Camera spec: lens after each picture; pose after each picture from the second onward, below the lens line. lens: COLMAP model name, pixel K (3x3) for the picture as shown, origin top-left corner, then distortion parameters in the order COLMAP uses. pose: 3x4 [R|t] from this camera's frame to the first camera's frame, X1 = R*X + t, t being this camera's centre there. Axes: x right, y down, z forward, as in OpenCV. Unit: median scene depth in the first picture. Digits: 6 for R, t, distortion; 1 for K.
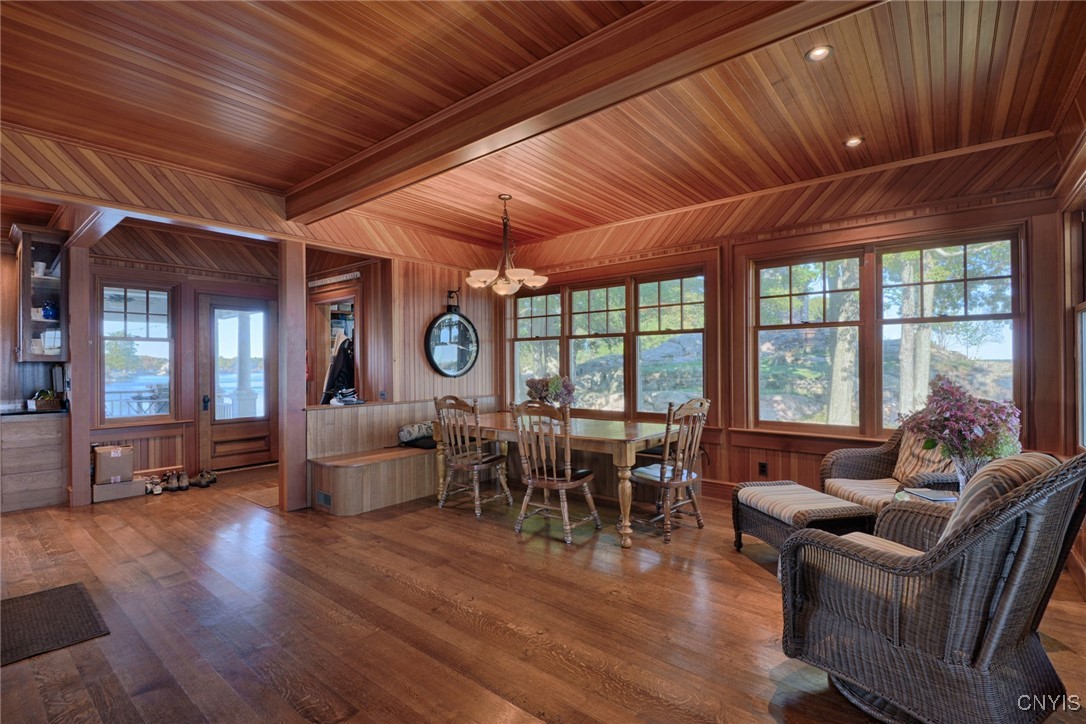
lens RADIAL K [[474.6, 0, 543.0], [0, 474.6, 362.0], [0, 0, 1]] dist [-0.015940, -0.000143]
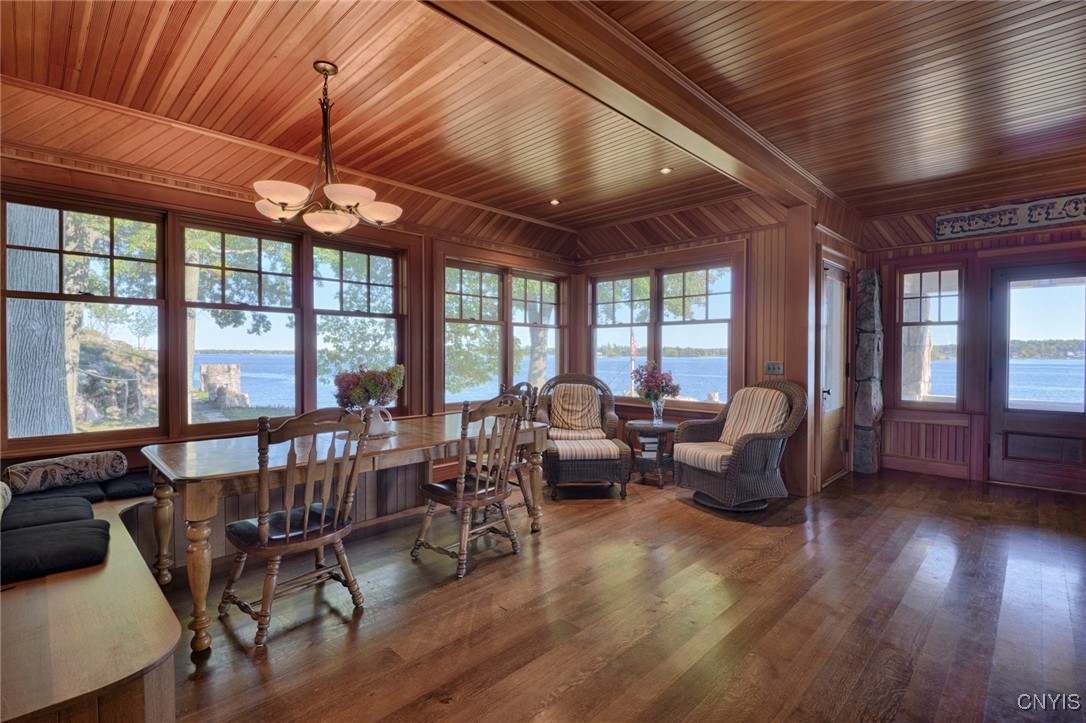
lens RADIAL K [[509.5, 0, 543.0], [0, 509.5, 361.5], [0, 0, 1]] dist [-0.001779, -0.000576]
pose [[0.063557, -0.010531, 0.997923, -0.717792], [-0.007213, 0.999913, 0.011011, 0.009797], [-0.997952, -0.007898, 0.063476, 0.705306]]
